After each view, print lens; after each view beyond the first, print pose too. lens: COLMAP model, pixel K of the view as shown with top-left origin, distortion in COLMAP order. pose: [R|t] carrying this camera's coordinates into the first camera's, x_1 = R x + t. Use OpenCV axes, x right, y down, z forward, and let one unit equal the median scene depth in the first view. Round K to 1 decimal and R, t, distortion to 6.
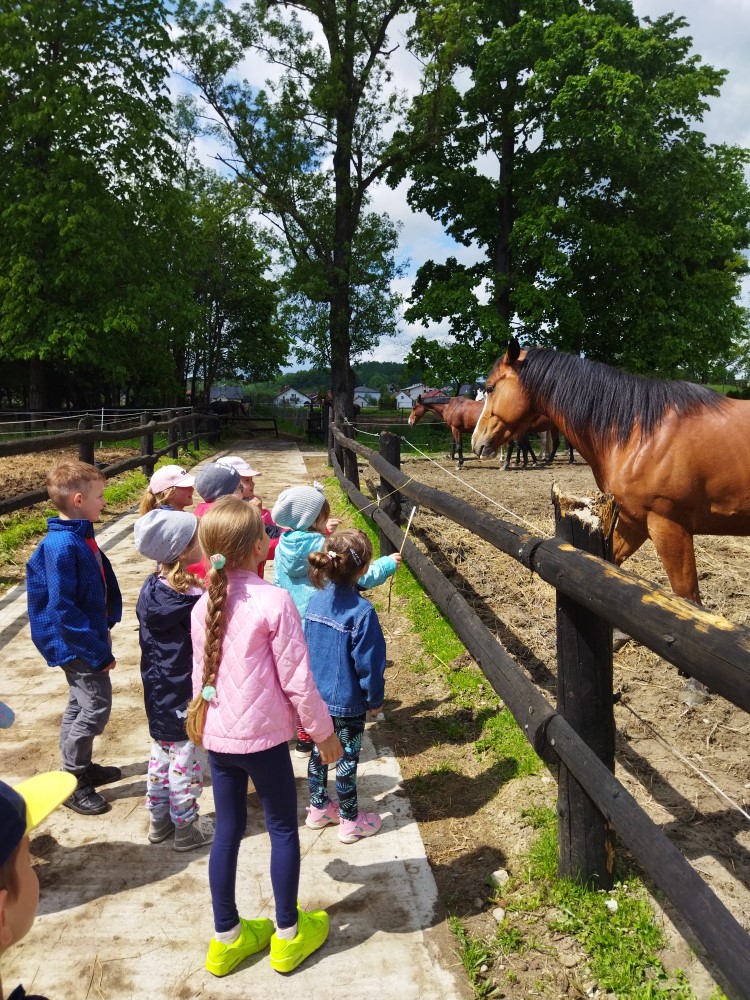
lens RADIAL K [[789.4, 0, 375.0], [0, 789.4, 500.0], [0, 0, 1]] dist [0.140989, -0.218618]
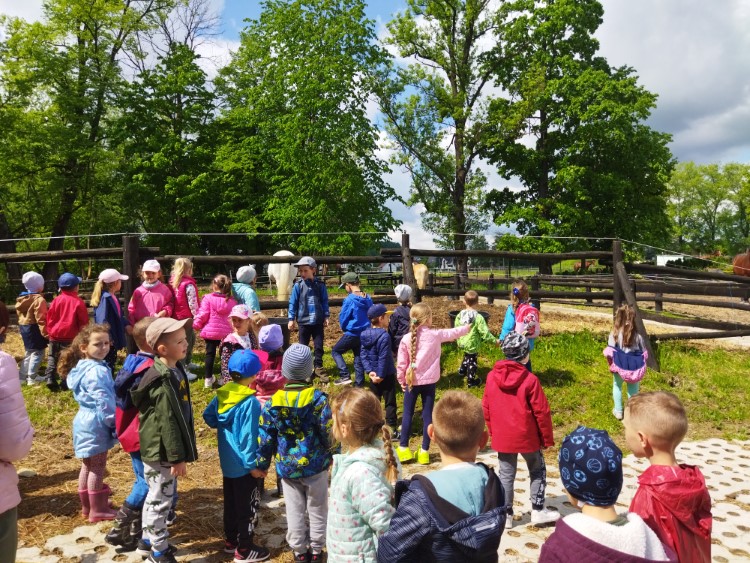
lens RADIAL K [[592.0, 0, 375.0], [0, 592.0, 281.5], [0, 0, 1]] dist [0.140989, -0.218618]
pose [[0.999292, -0.015908, 0.034097, -0.272920], [0.019376, 0.994398, -0.103911, 0.043456], [-0.032253, 0.104498, 0.994002, -0.333417]]
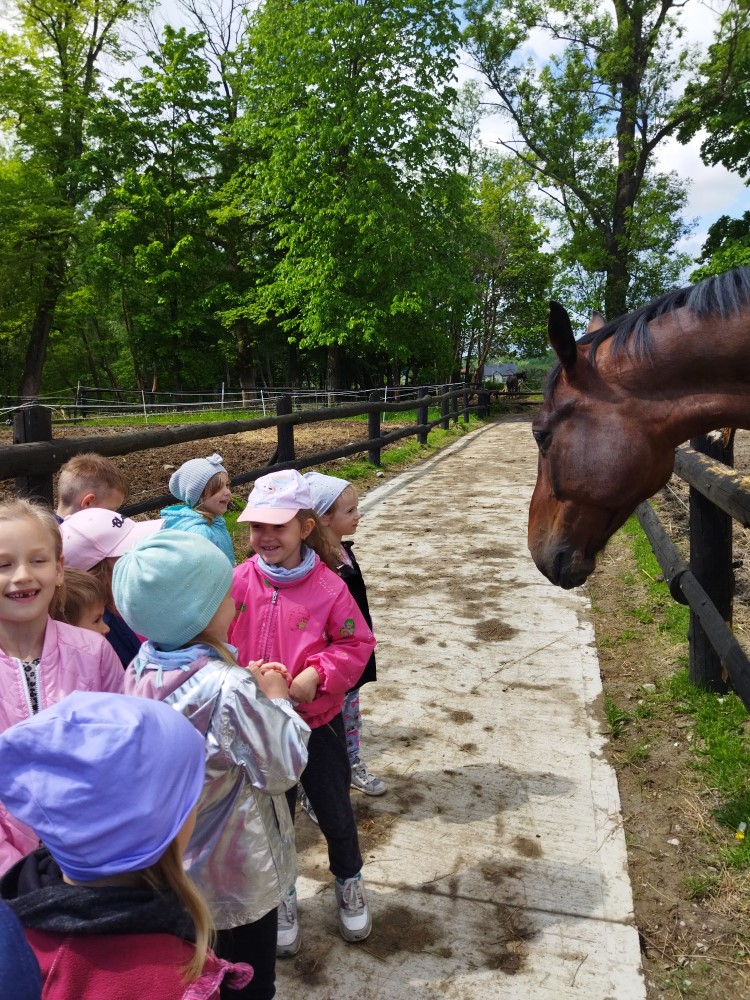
lens RADIAL K [[785.5, 0, 336.6], [0, 785.5, 493.8], [0, 0, 1]] dist [0.145028, -0.163280]
pose [[0.926310, 0.028632, -0.375673, 0.014439], [-0.020880, 0.999477, 0.024690, 0.009731], [0.376184, -0.015026, 0.926423, -0.052233]]
